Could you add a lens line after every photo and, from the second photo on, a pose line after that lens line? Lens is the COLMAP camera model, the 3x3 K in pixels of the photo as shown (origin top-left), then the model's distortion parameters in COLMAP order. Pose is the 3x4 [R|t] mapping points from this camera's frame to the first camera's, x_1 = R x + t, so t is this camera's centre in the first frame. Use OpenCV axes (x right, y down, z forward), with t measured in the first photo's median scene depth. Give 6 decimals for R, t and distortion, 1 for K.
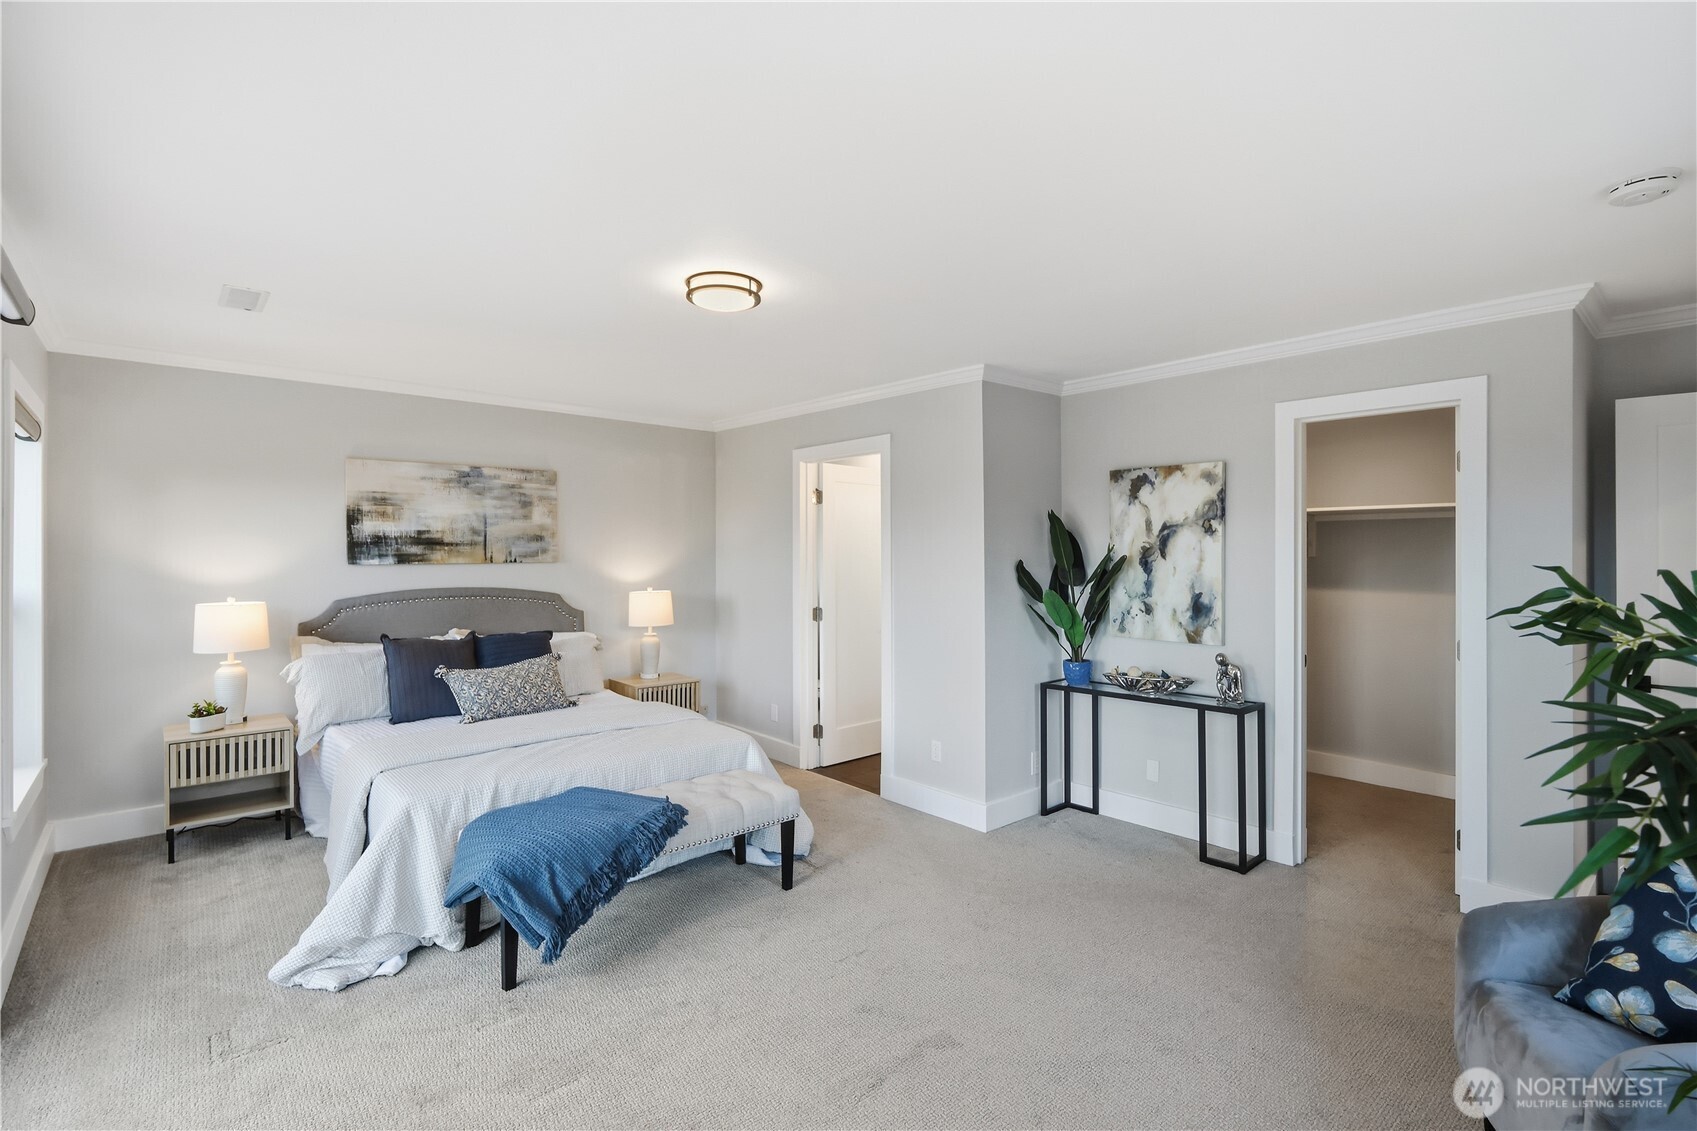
lens RADIAL K [[790.4, 0, 855.1], [0, 790.4, 561.5], [0, 0, 1]] dist [-0.003927, 0.000025]
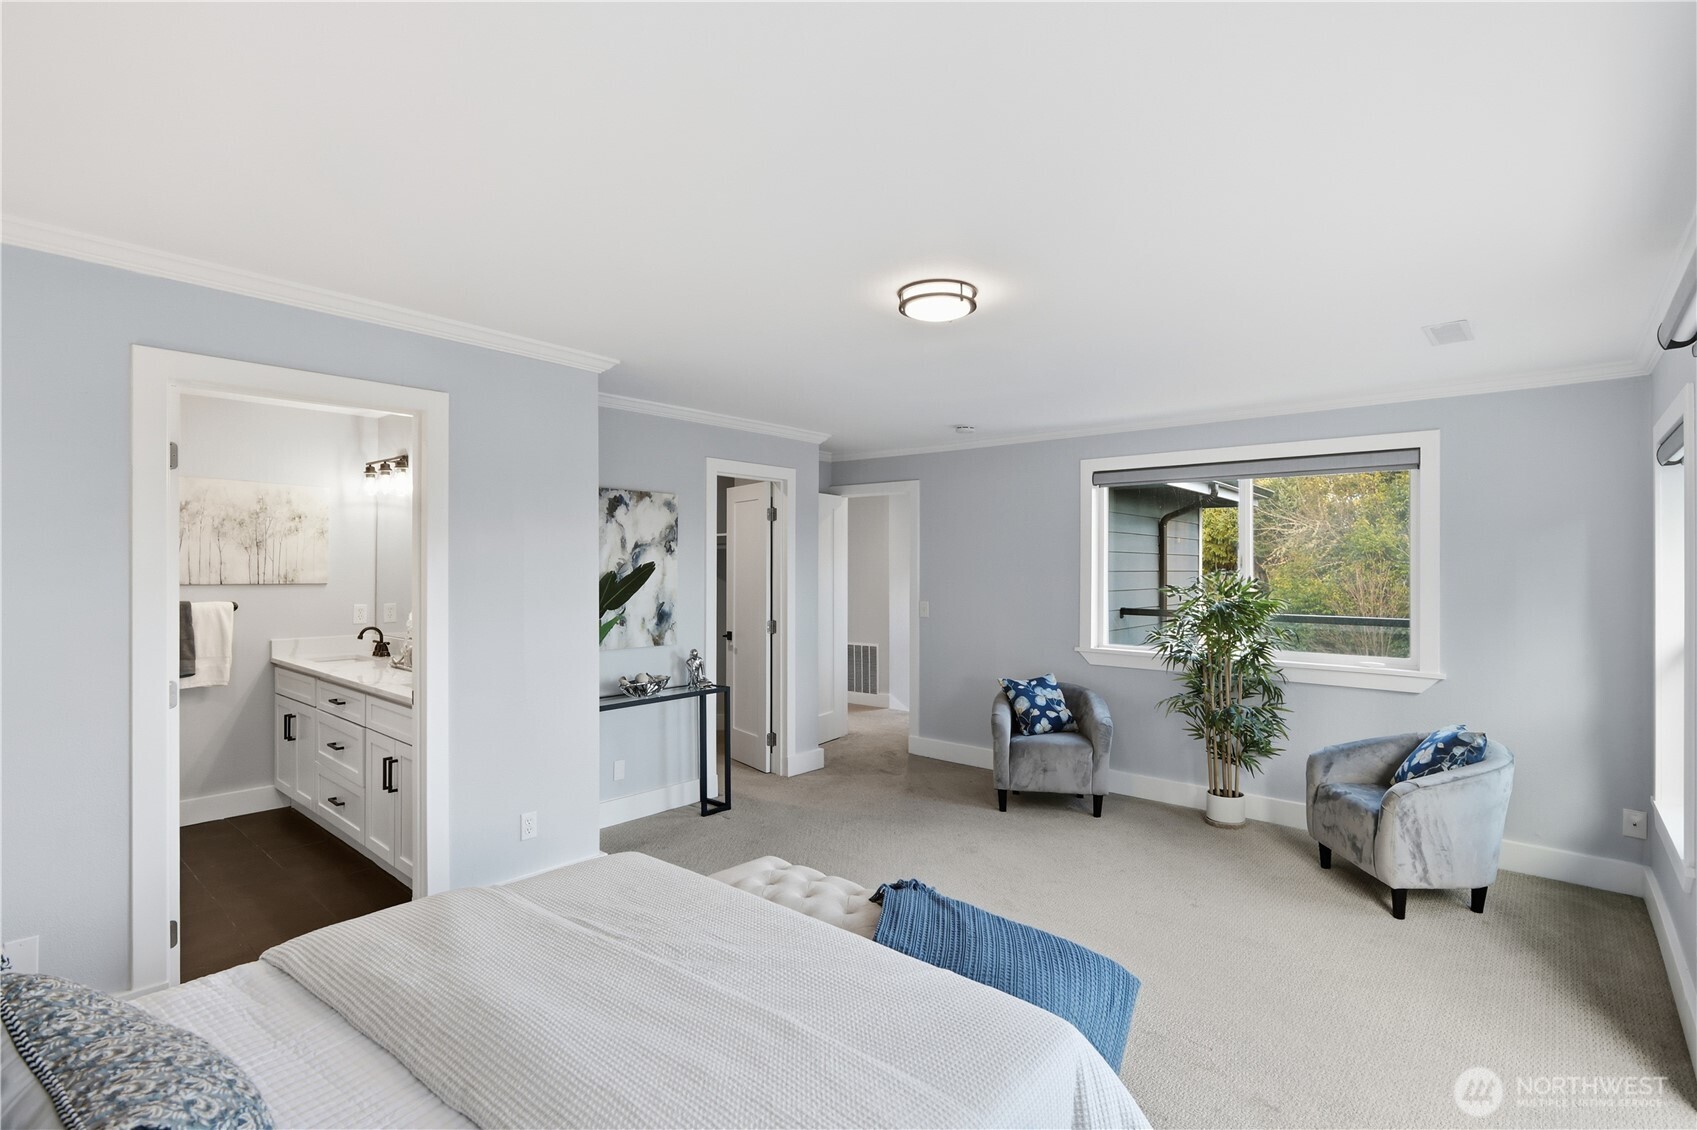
lens RADIAL K [[785.7, 0, 857.0], [0, 785.7, 569.1], [0, 0, 1]] dist [-0.004604, -0.000080]
pose [[-0.113205, 0.006916, 0.993548, -0.761061], [0.006551, 0.999959, -0.006214, -0.001105], [-0.993550, 0.005805, -0.113246, 0.829471]]
